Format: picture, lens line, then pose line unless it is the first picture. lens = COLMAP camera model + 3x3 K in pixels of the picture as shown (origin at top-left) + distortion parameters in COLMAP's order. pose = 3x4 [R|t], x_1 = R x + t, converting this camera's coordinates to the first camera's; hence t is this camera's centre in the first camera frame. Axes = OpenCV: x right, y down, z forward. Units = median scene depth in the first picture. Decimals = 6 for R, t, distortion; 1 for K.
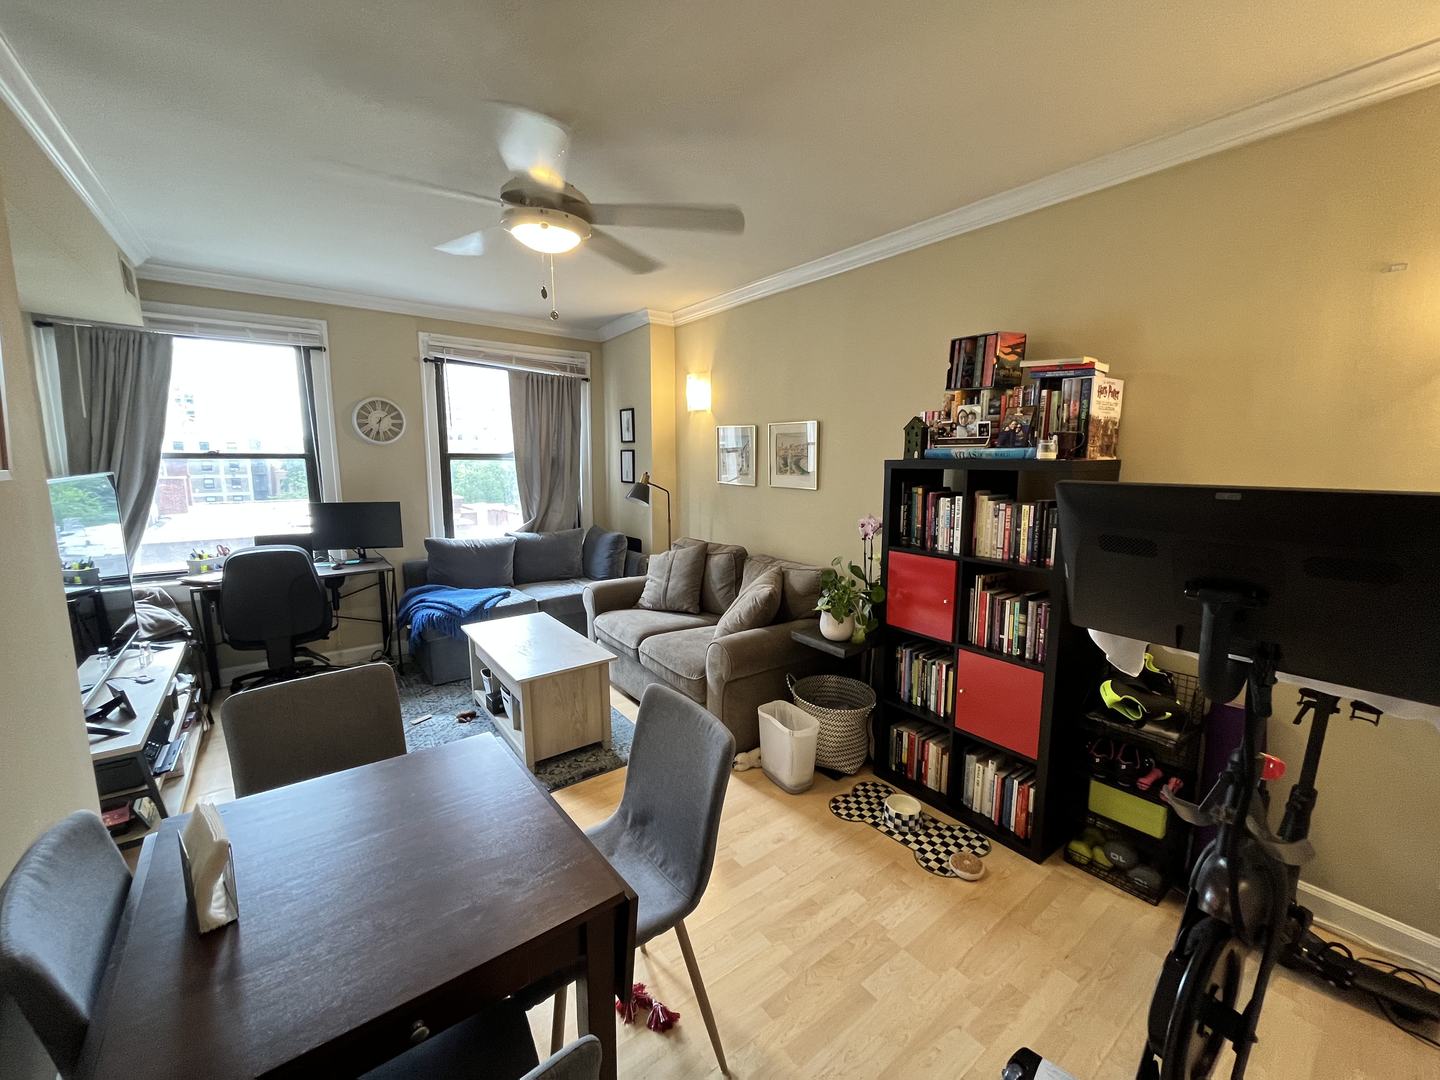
lens RADIAL K [[581.7, 0, 721.0], [0, 581.7, 538.7], [0, 0, 1]] dist [-0.007480, -0.001315]
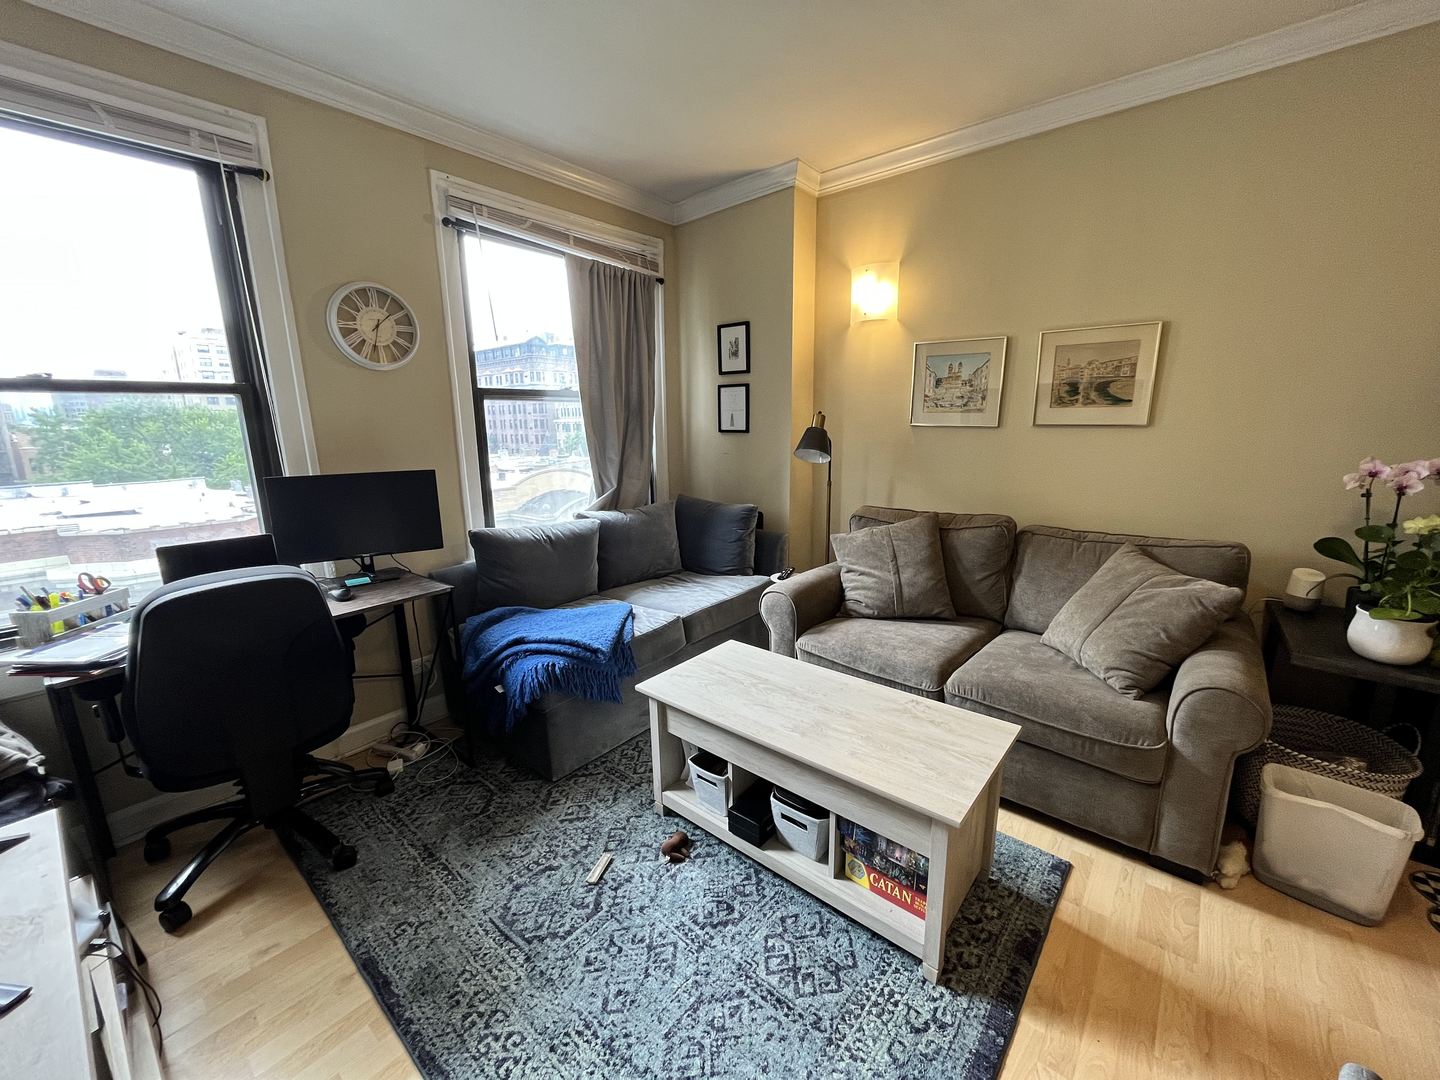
lens RADIAL K [[581.7, 0, 721.3], [0, 581.7, 540.5], [0, 0, 1]] dist [-0.007480, -0.001315]
pose [[0.973814, -0.064957, 0.217871, -0.399287], [0.049813, 0.995991, 0.074301, -0.022135], [-0.221824, -0.061502, 0.973145, 0.369873]]
